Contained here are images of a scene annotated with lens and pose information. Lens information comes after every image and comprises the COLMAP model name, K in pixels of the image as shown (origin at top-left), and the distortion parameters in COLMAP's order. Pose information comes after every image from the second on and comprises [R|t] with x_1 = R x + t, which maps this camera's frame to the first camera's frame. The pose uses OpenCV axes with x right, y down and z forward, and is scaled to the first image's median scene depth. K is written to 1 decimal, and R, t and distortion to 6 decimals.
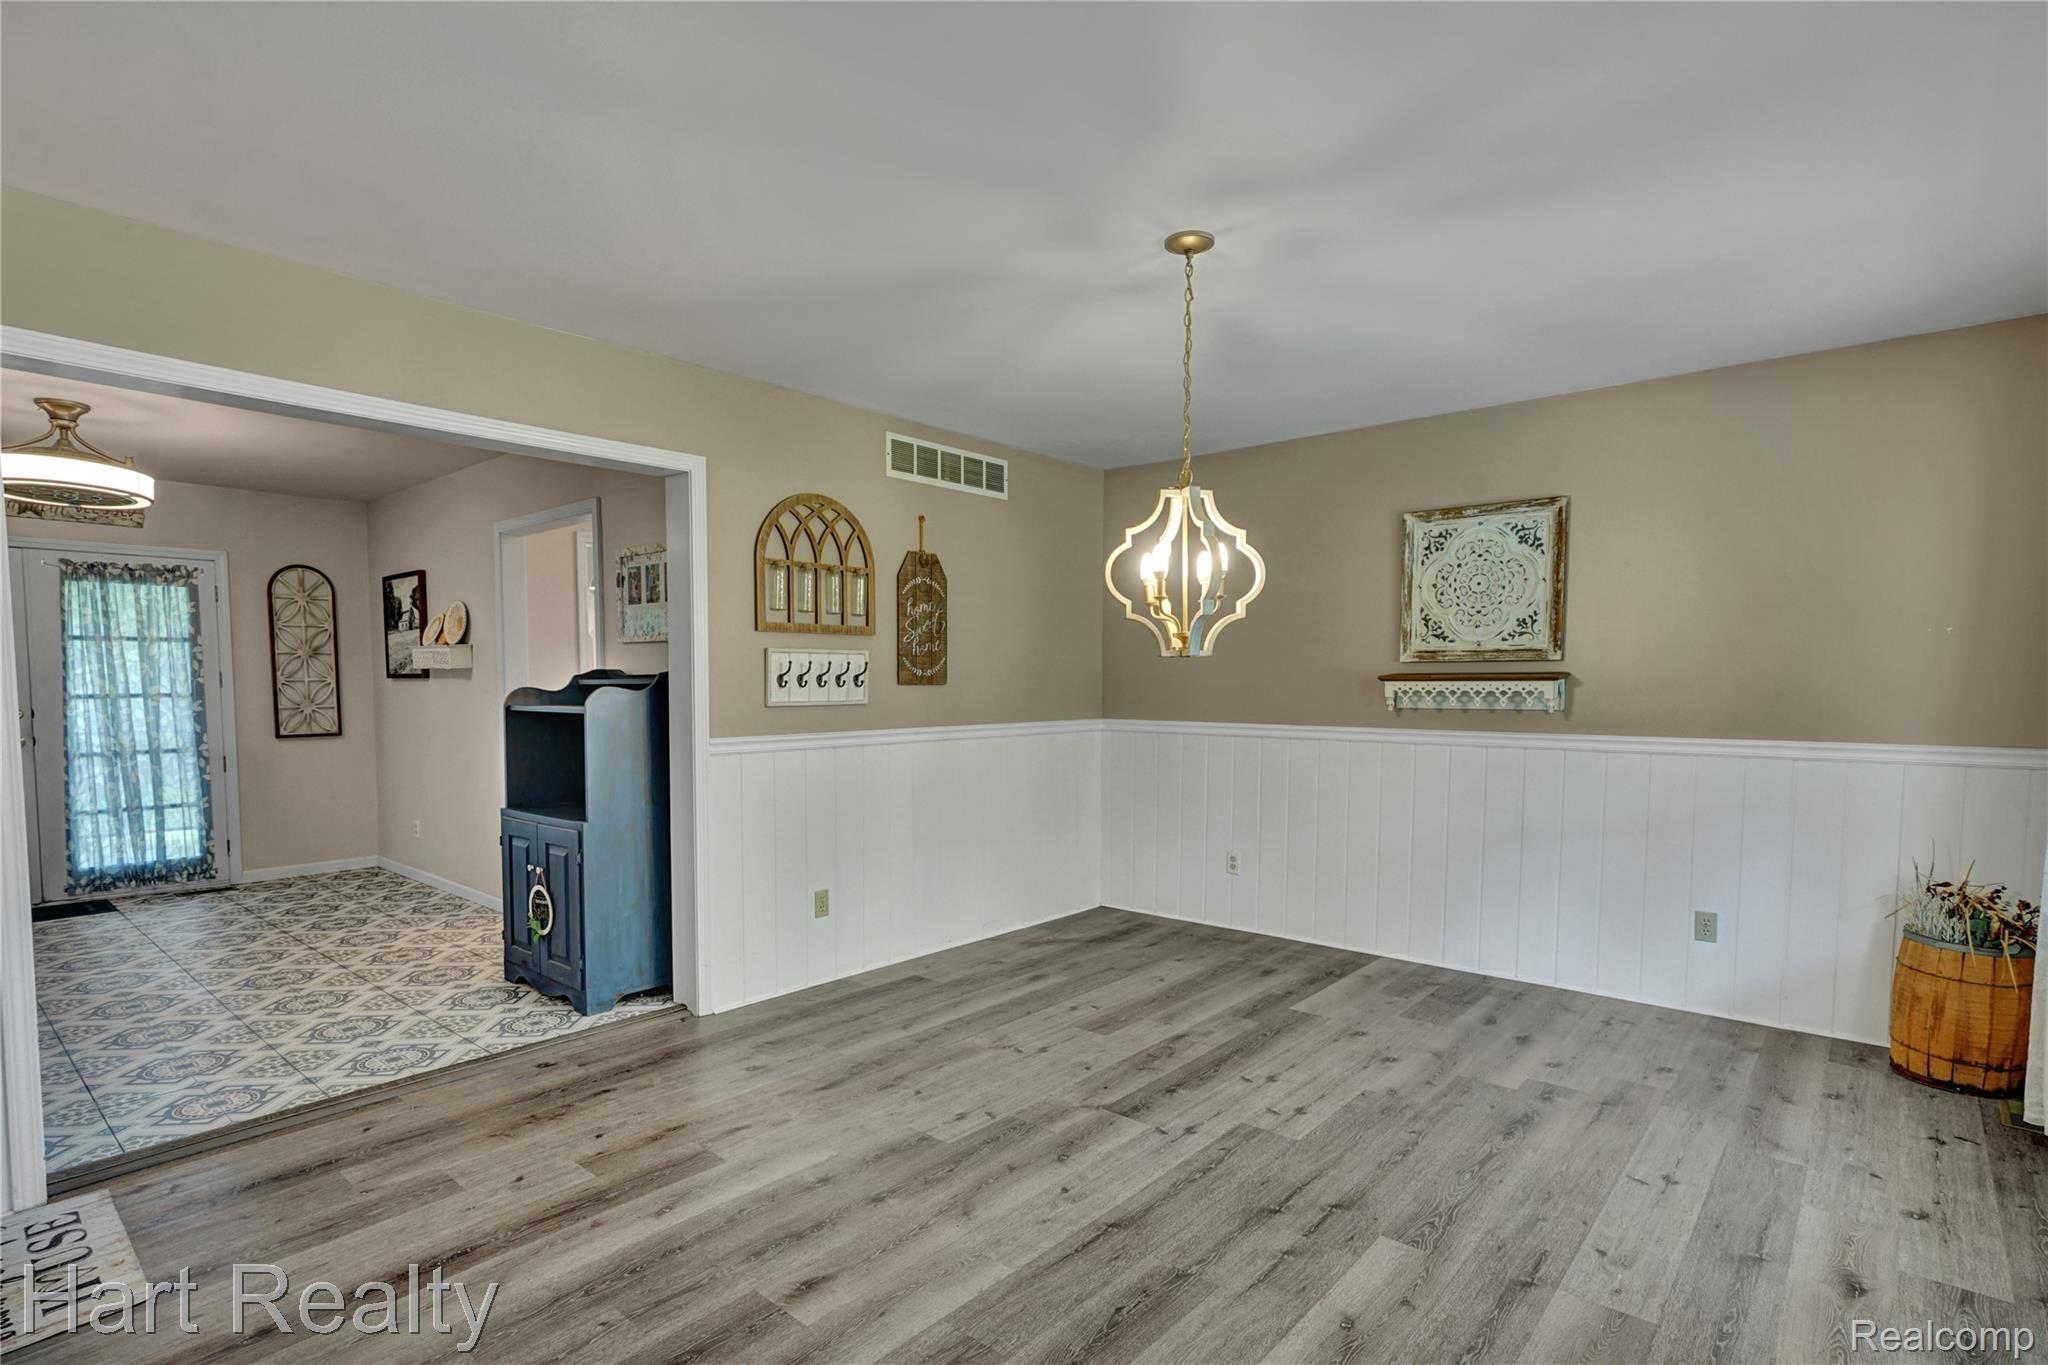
lens RADIAL K [[1011.0, 0, 1037.6], [0, 1011.0, 728.8], [0, 0, 1]] dist [-0.009951, 0.001385]
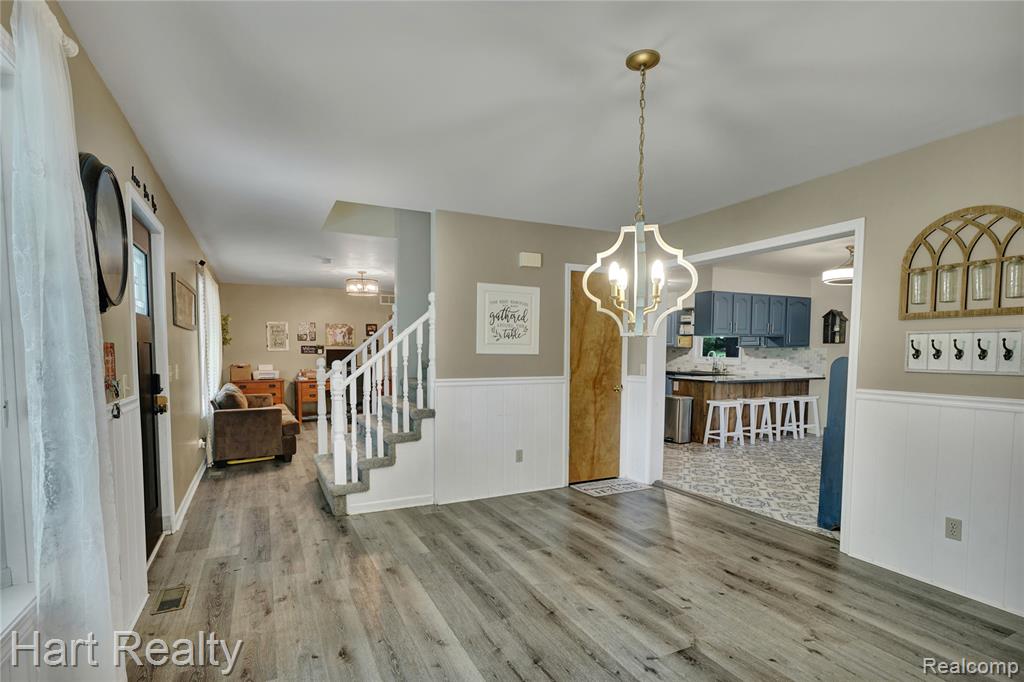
lens RADIAL K [[505.5, 0, 514.2], [0, 505.5, 375.5], [0, 0, 1]] dist [-0.009951, 0.001385]
pose [[-0.392651, 0.043682, -0.918650, 0.557294], [-0.051390, 0.996269, 0.069338, -0.034524], [0.918251, 0.074435, -0.388941, 0.694075]]
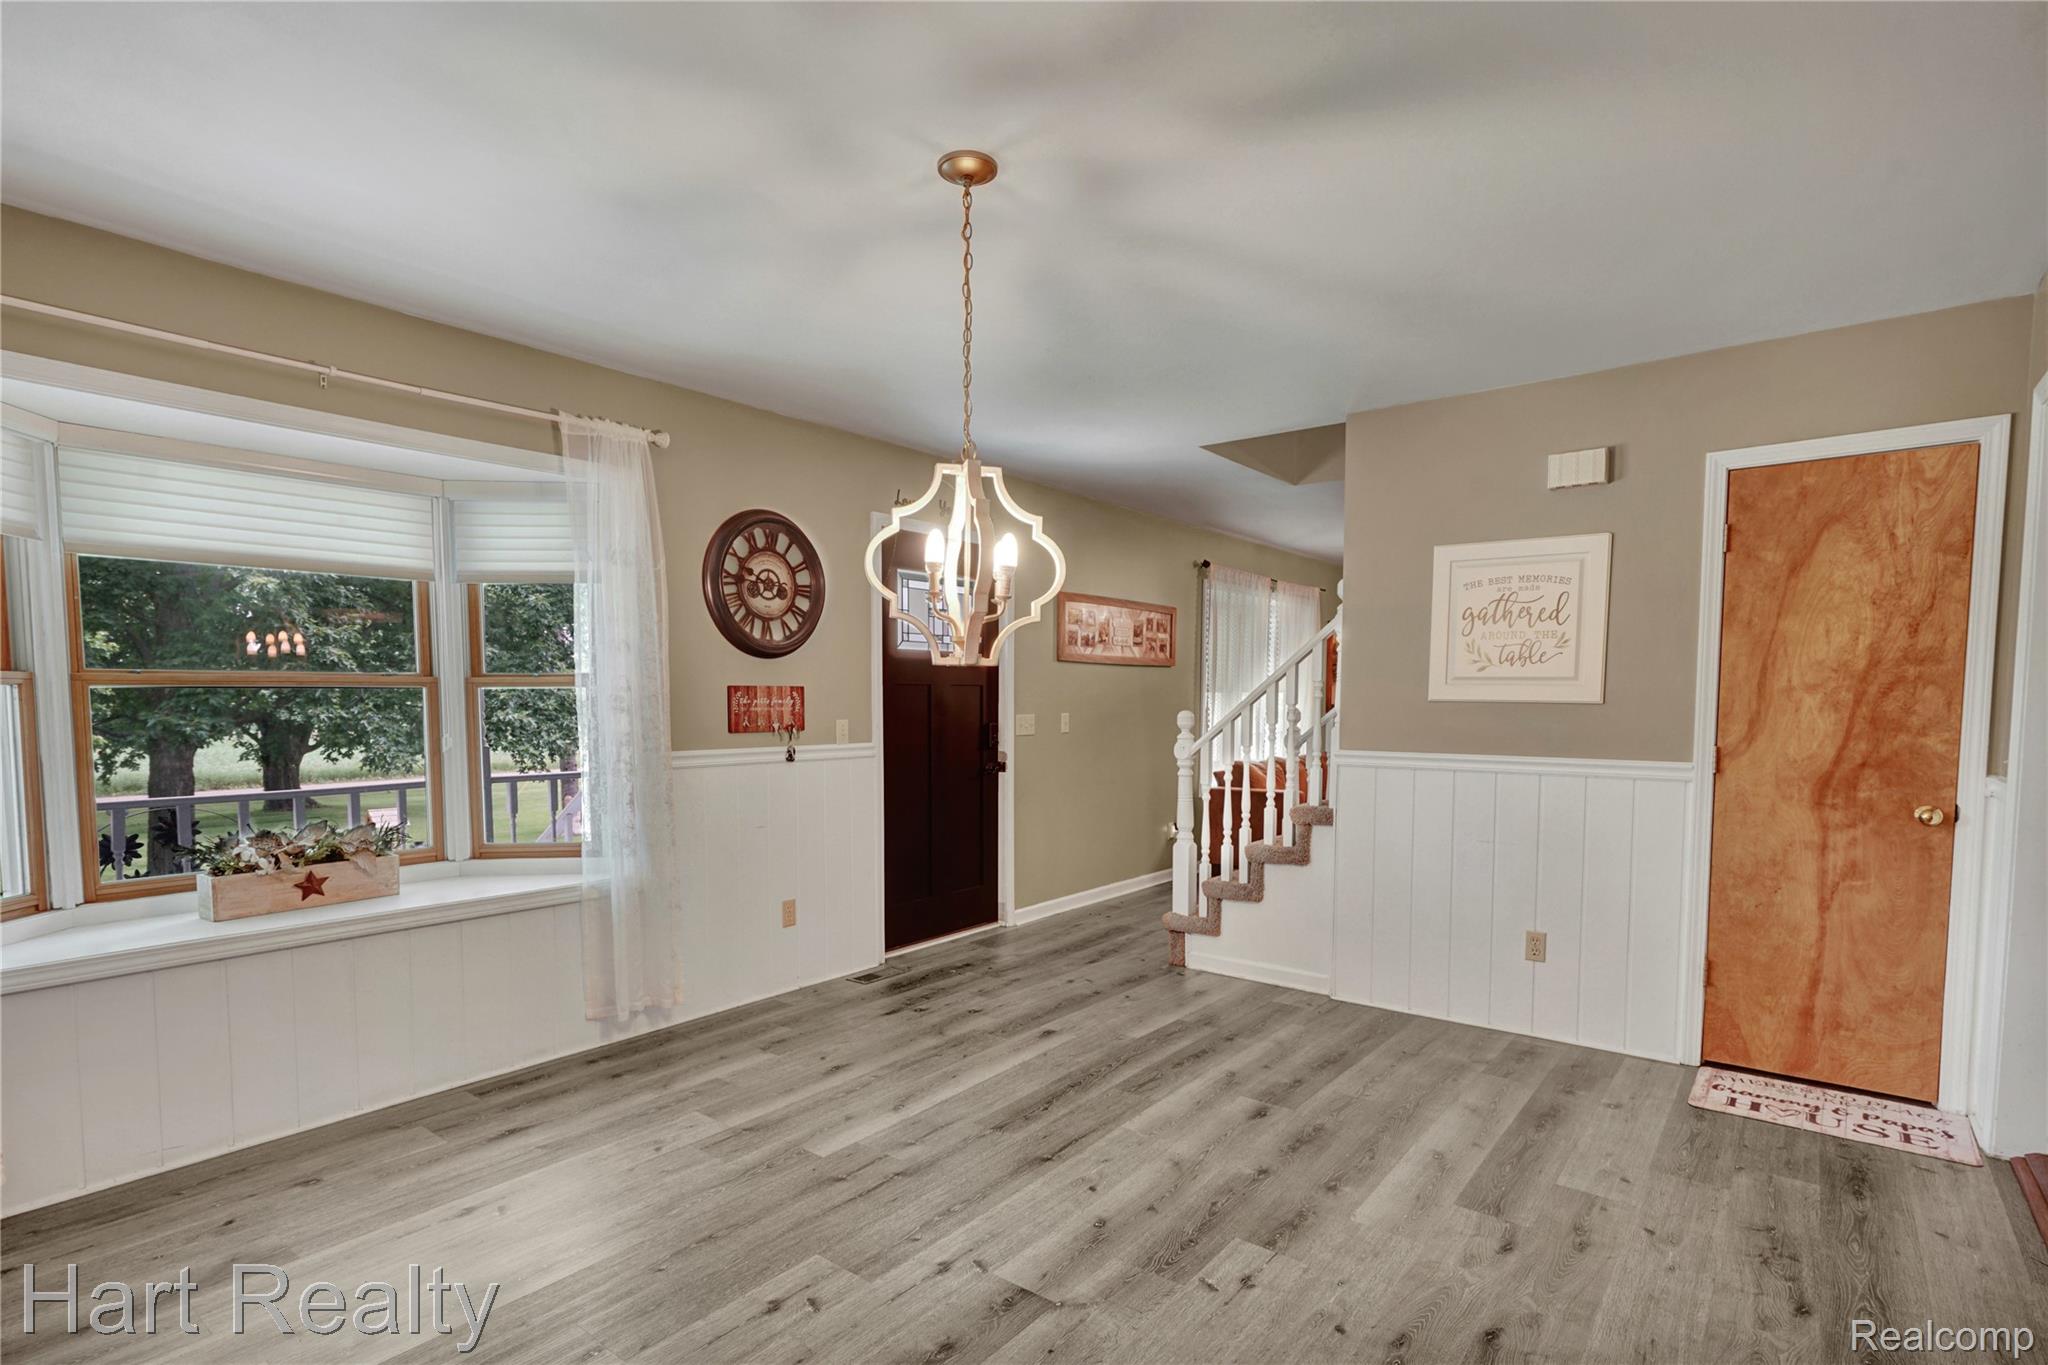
lens RADIAL K [[1011.0, 0, 1024.8], [0, 1011.0, 734.6], [0, 0, 1]] dist [-0.009951, 0.001385]
pose [[-0.999478, -0.000395, -0.032297, 0.074117], [-0.003336, 0.995841, 0.091048, -0.055295], [0.032126, 0.091108, -0.995323, 1.133059]]
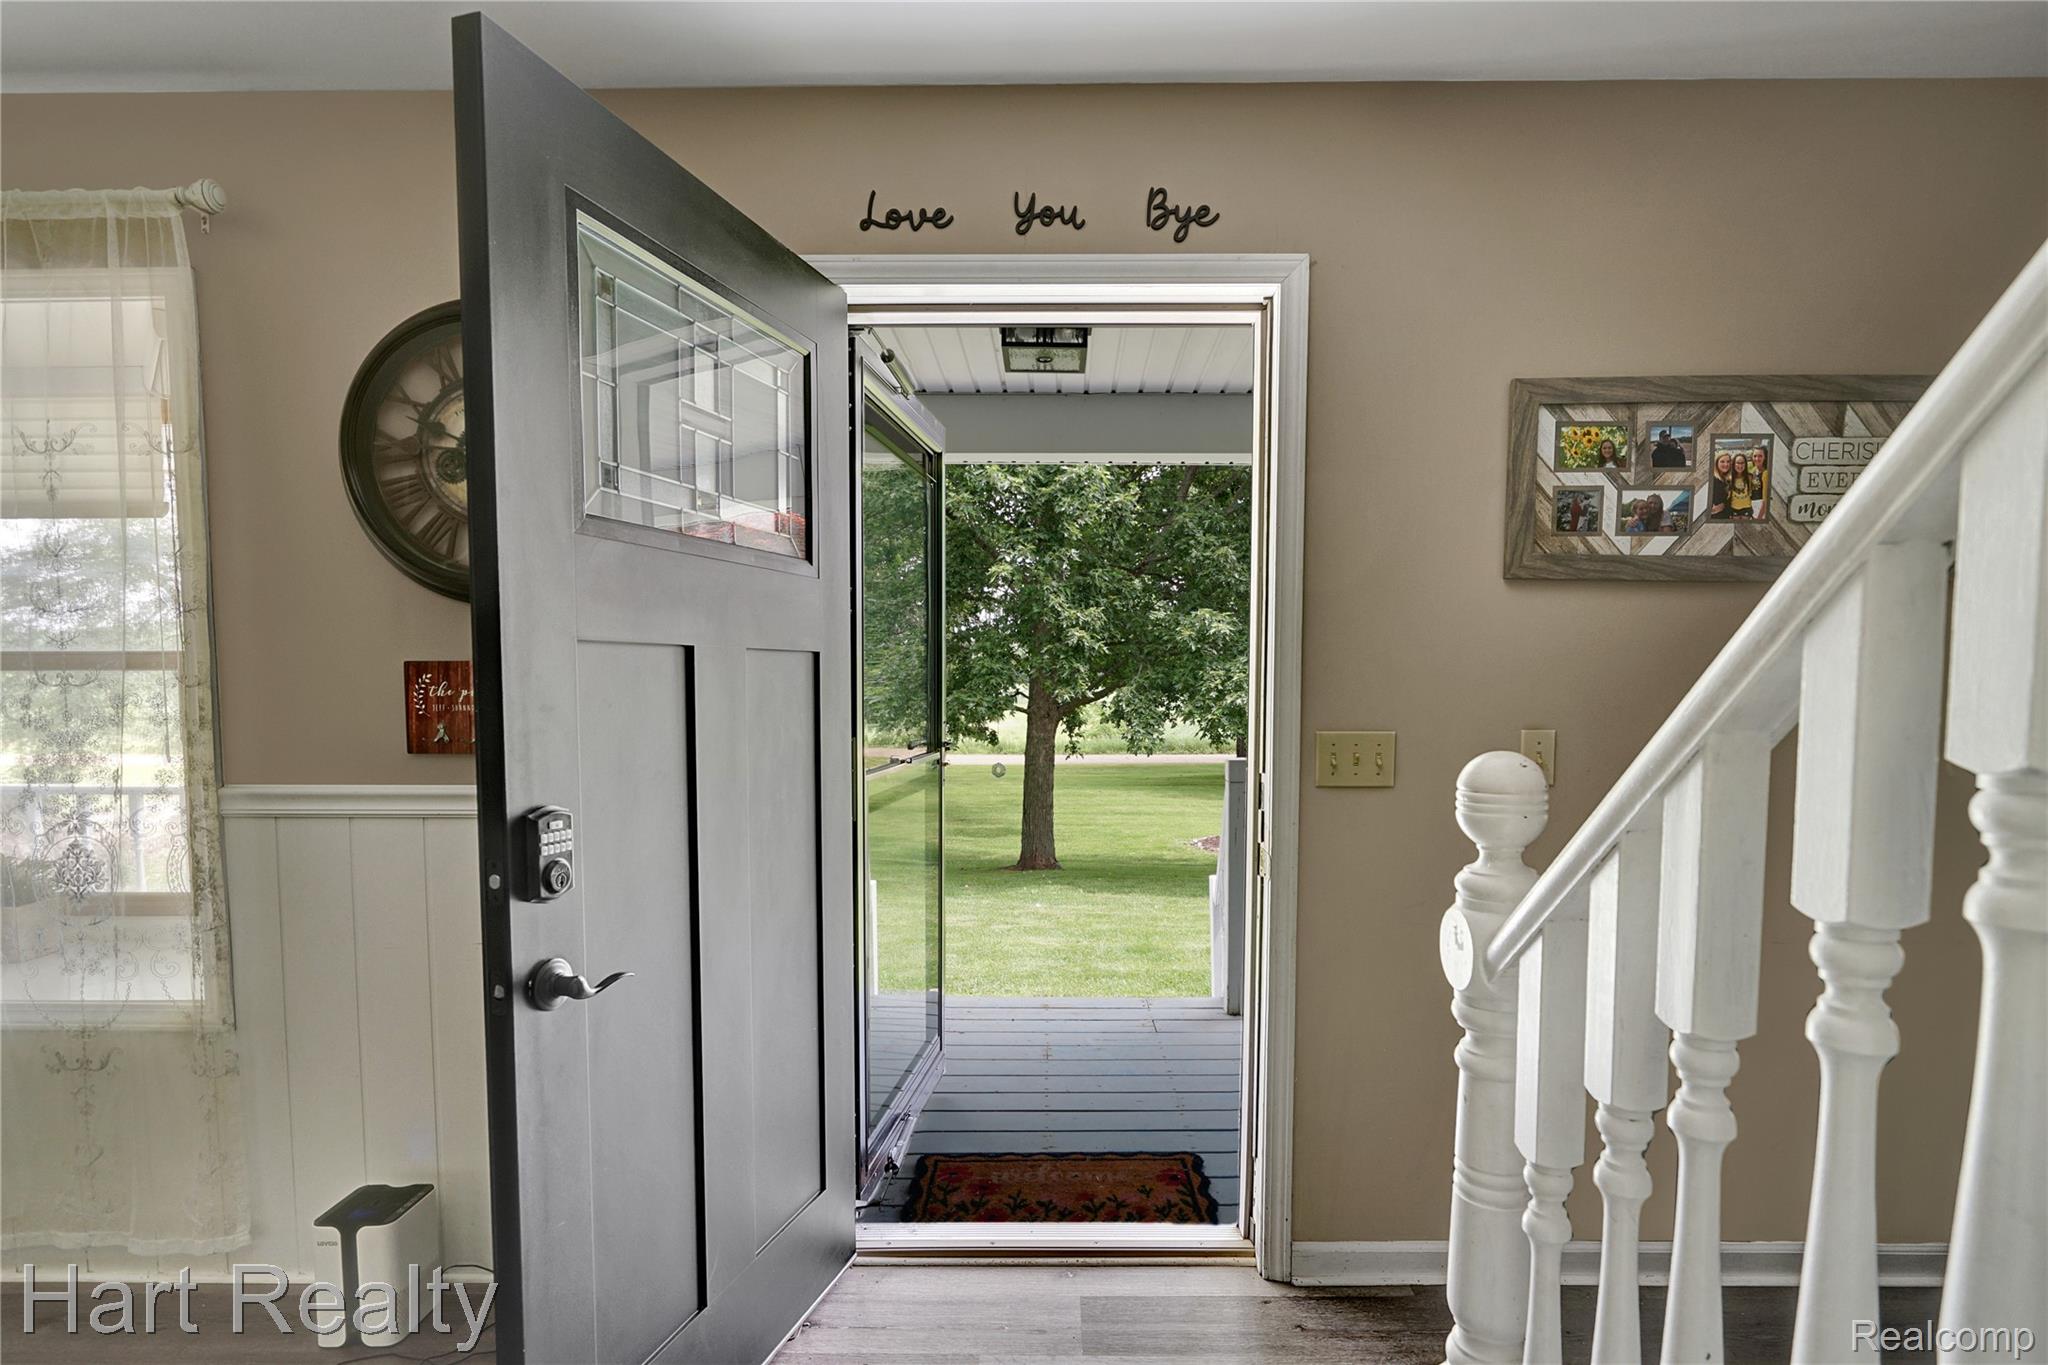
lens RADIAL K [[1011.0, 0, 1035.0], [0, 1011.0, 711.0], [0, 0, 1]] dist [-0.009951, 0.001385]
pose [[-0.636288, -0.017777, 0.771247, -0.233387], [0.042403, 0.997417, 0.057974, -0.006847], [-0.770285, 0.069592, -0.633891, 0.272014]]
